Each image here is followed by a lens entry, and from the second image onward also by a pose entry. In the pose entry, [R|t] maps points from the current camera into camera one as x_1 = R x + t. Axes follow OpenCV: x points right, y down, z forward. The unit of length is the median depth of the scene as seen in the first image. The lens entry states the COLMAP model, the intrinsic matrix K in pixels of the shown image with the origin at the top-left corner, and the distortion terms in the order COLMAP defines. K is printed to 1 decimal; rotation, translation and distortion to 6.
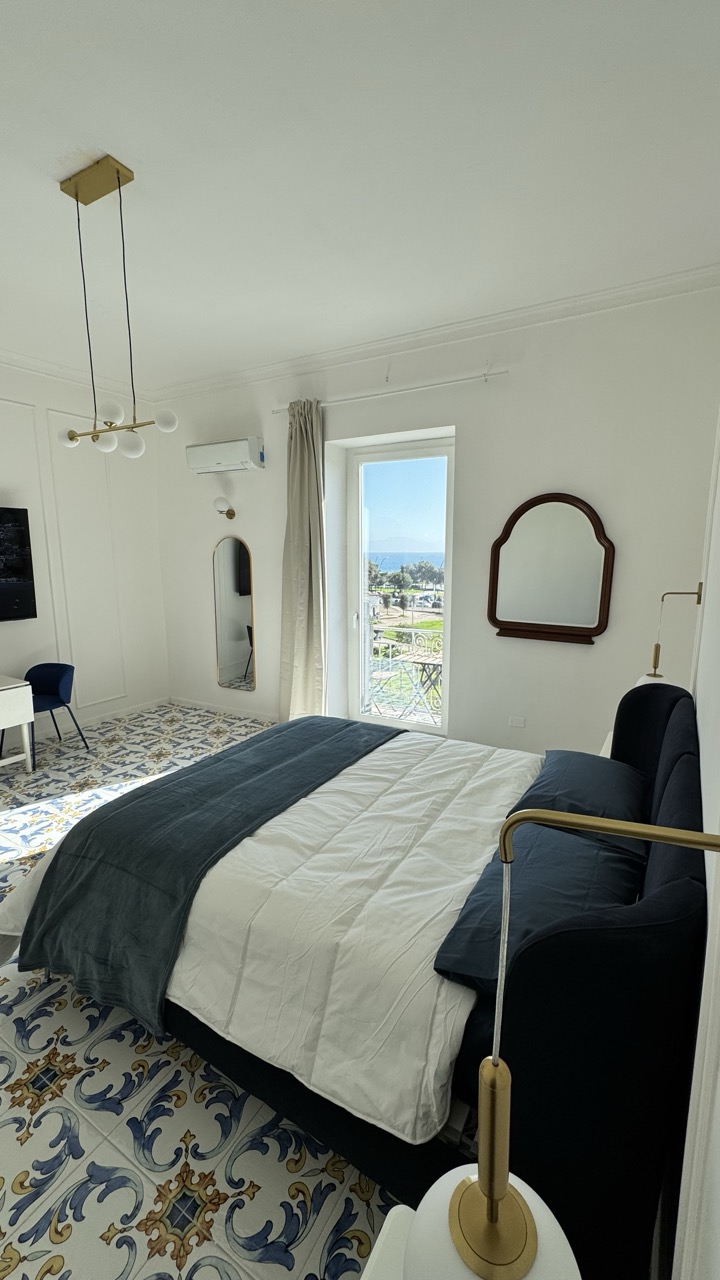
lens RADIAL K [[514.3, 0, 359.2], [0, 514.3, 636.3], [0, 0, 1]] dist [0.002877, -0.000304]
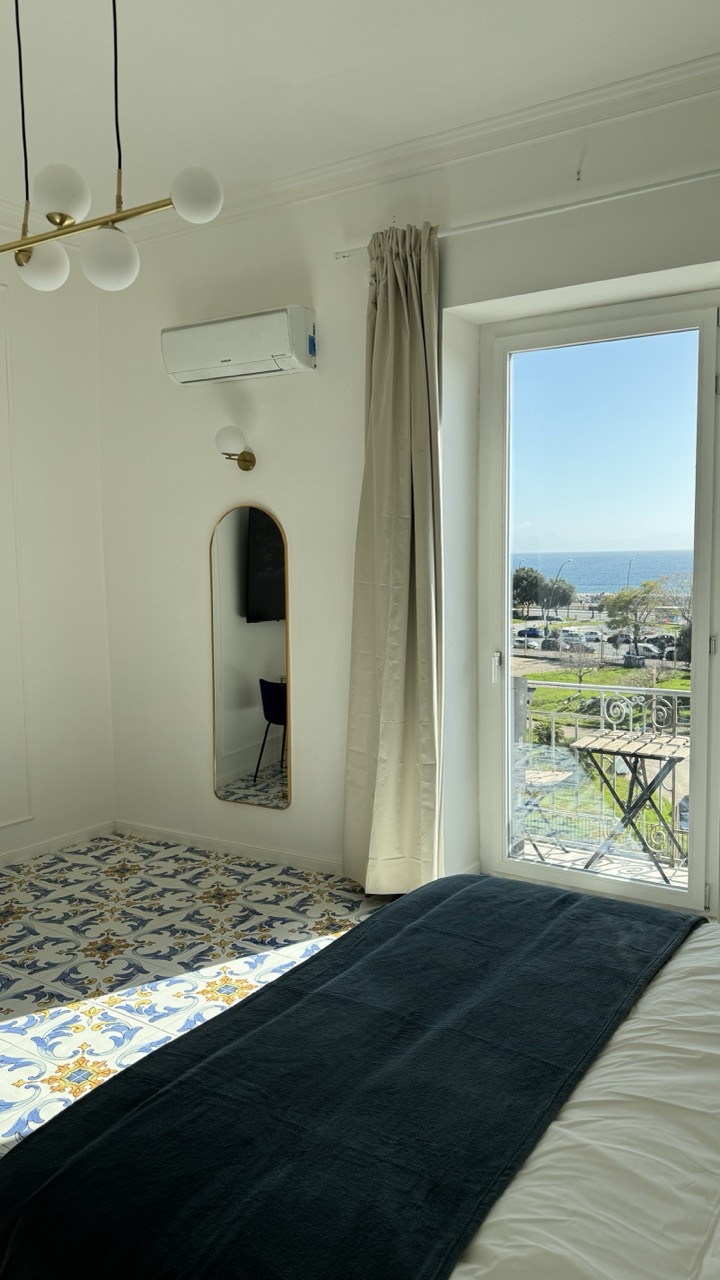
lens RADIAL K [[899.0, 0, 363.9], [0, 899.0, 638.9], [0, 0, 1]] dist [0.060955, -0.044807]
pose [[0.998931, -0.003931, -0.046061, -0.100306], [0.000760, 0.997640, -0.068656, 0.001333], [0.046222, 0.068547, 0.996577, 0.135784]]
